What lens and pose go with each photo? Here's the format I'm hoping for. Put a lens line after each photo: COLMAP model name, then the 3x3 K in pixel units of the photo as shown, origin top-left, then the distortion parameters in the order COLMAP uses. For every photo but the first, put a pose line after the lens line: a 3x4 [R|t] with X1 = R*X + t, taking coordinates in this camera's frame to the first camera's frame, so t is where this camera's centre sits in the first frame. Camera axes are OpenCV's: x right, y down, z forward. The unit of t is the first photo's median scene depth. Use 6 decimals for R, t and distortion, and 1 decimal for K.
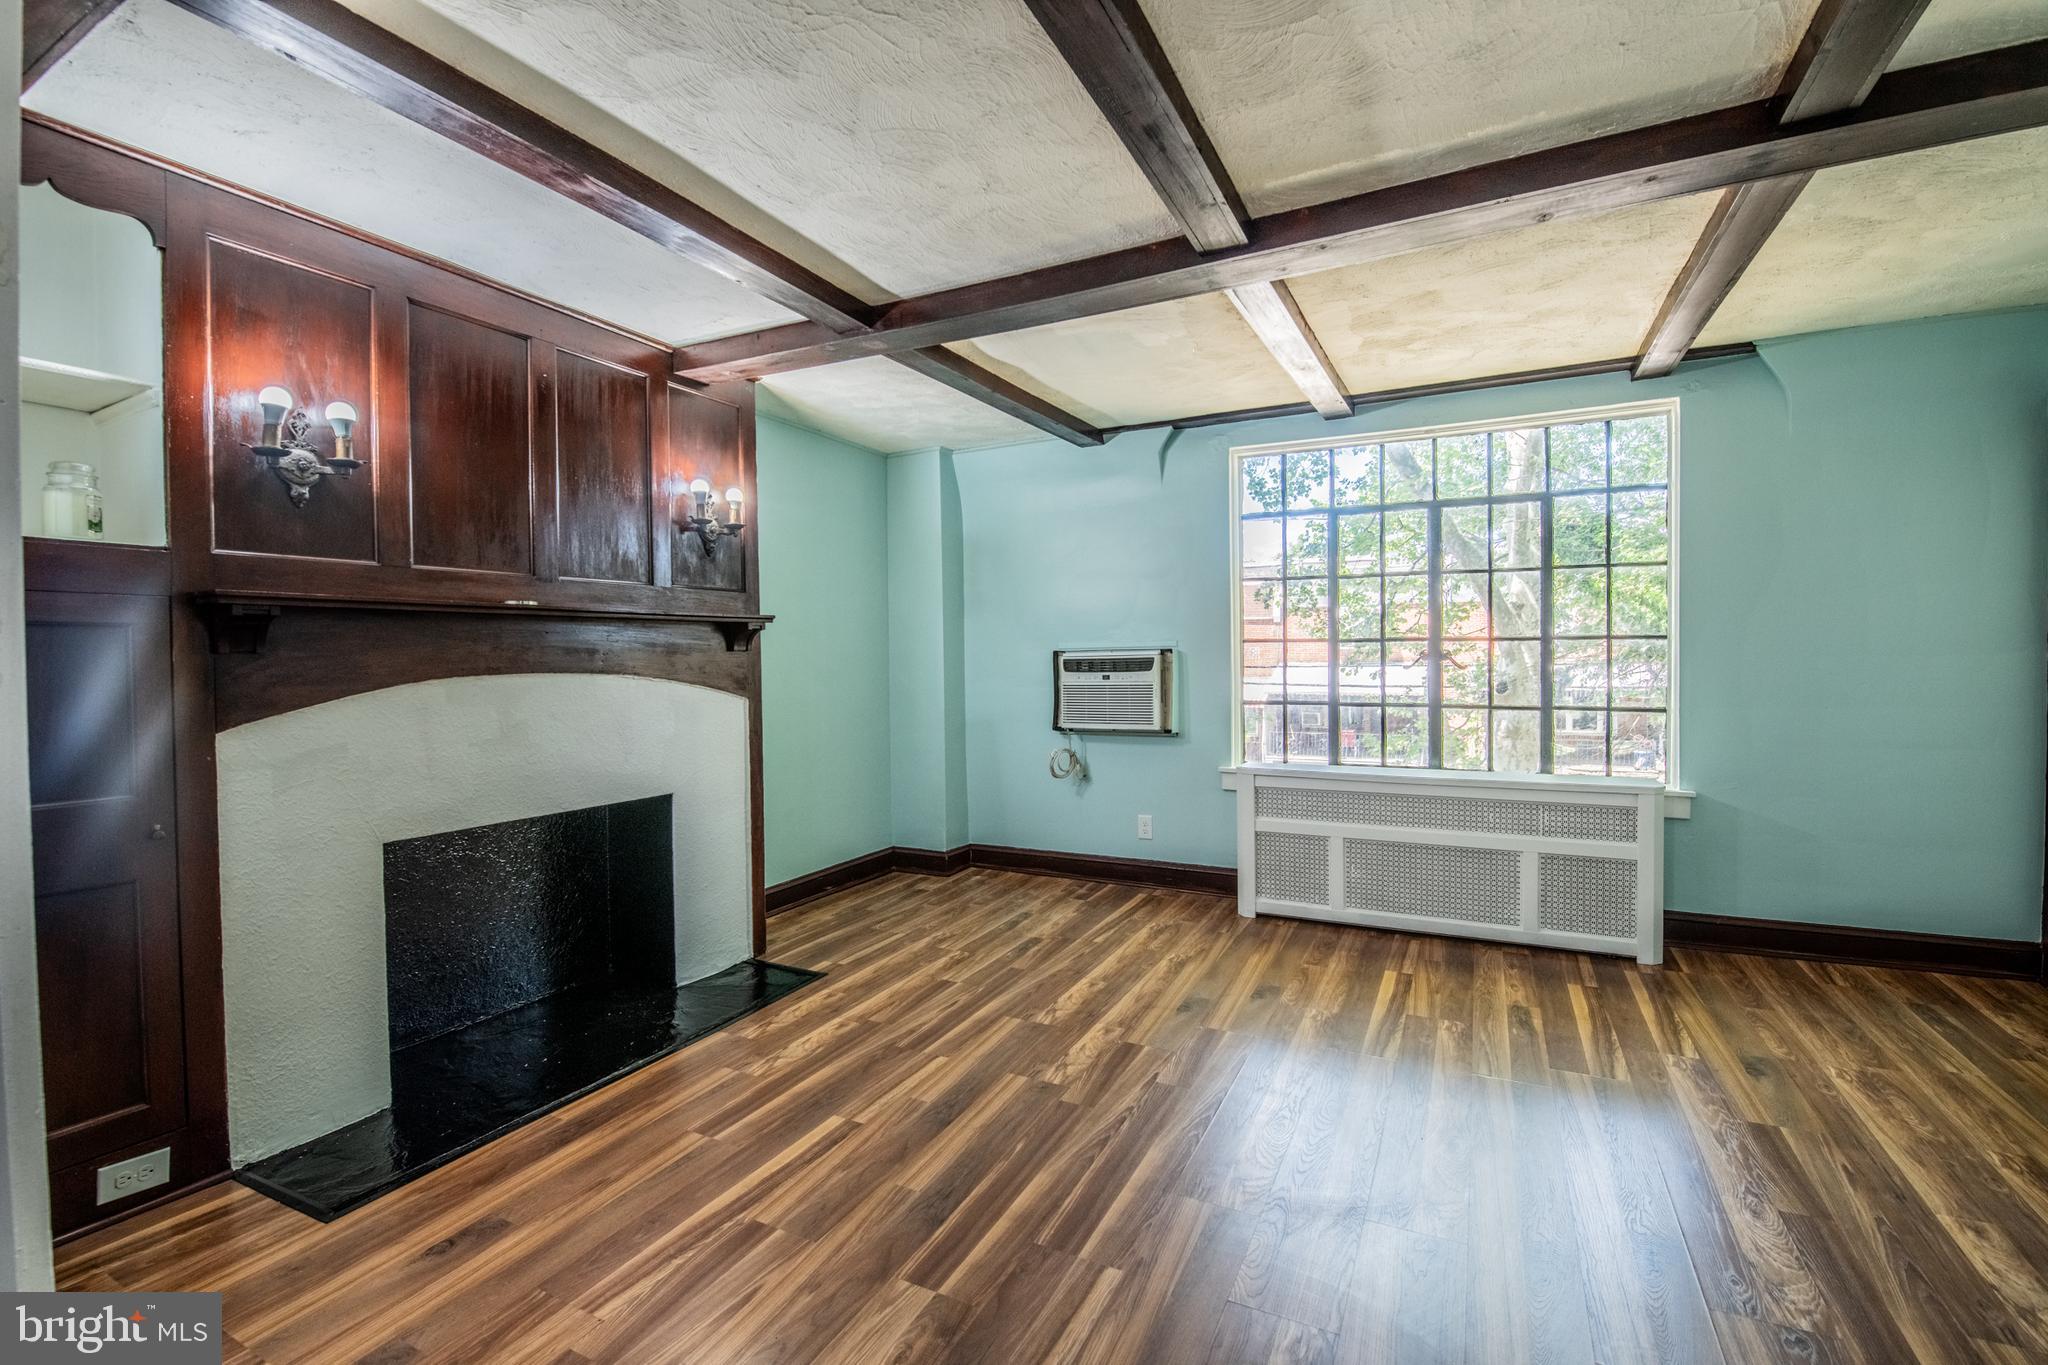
lens RADIAL K [[886.0, 0, 1032.4], [0, 886.0, 667.0], [0, 0, 1]] dist [-0.015430, -0.003499]
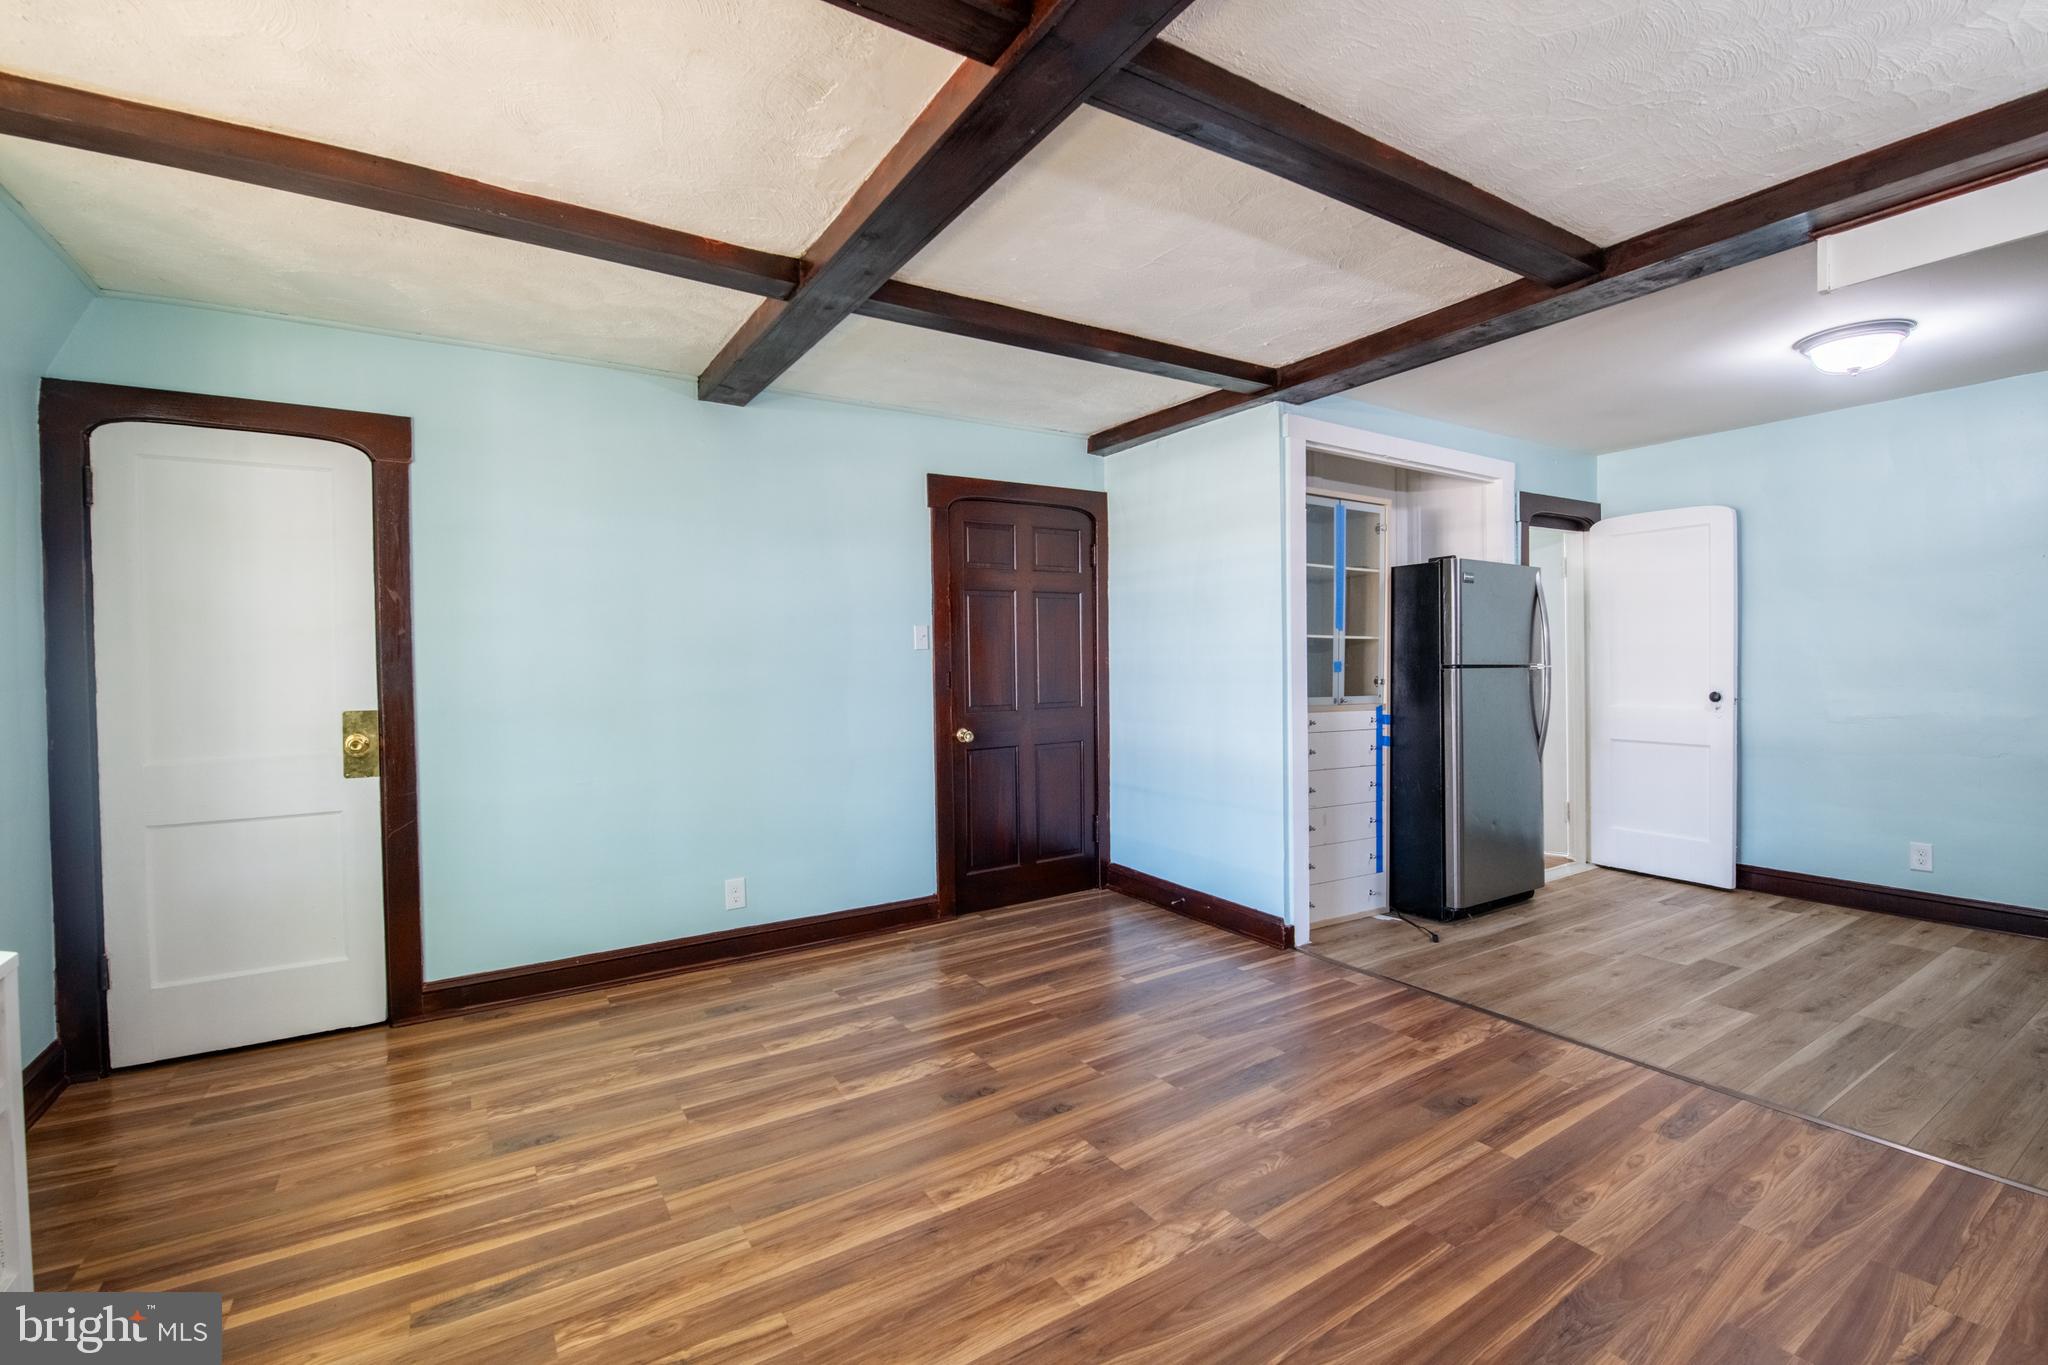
lens RADIAL K [[886.0, 0, 1026.0], [0, 886.0, 671.4], [0, 0, 1]] dist [-0.015430, -0.003499]
pose [[-0.858443, 0.018799, 0.512564, -0.062164], [0.034678, 0.999169, 0.021434, -0.019373], [-0.511735, 0.036175, -0.858381, 1.271330]]
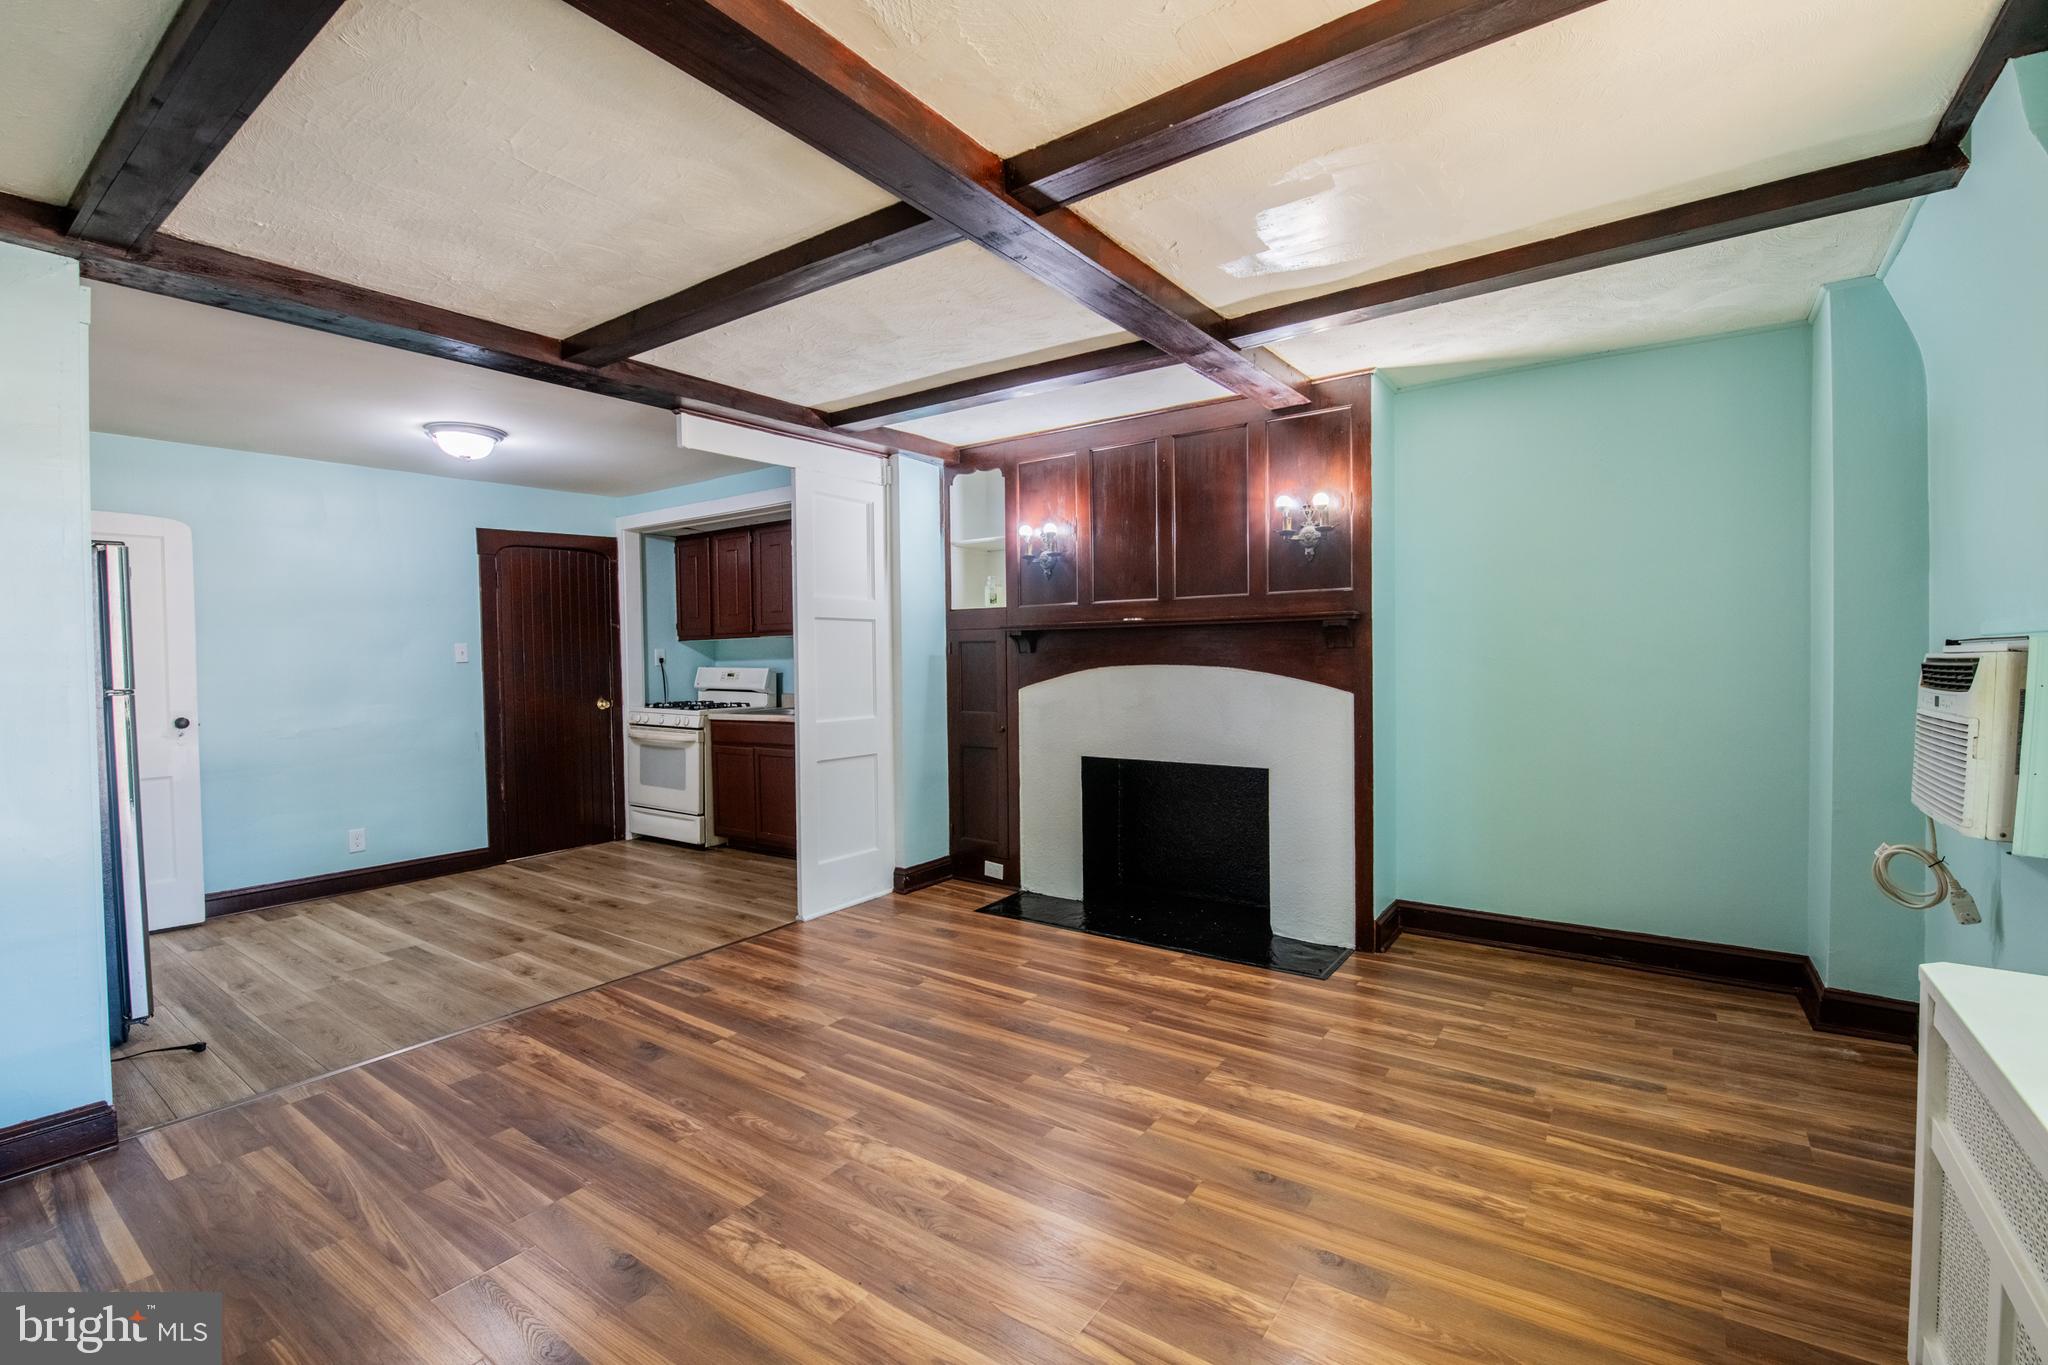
lens RADIAL K [[886.0, 0, 1038.6], [0, 886.0, 674.0], [0, 0, 1]] dist [-0.015430, -0.003499]
pose [[-0.141770, 0.034574, -0.989296, 0.877007], [0.001048, 0.999395, 0.034777, -0.028318], [0.989899, 0.003894, -0.141720, 0.941574]]
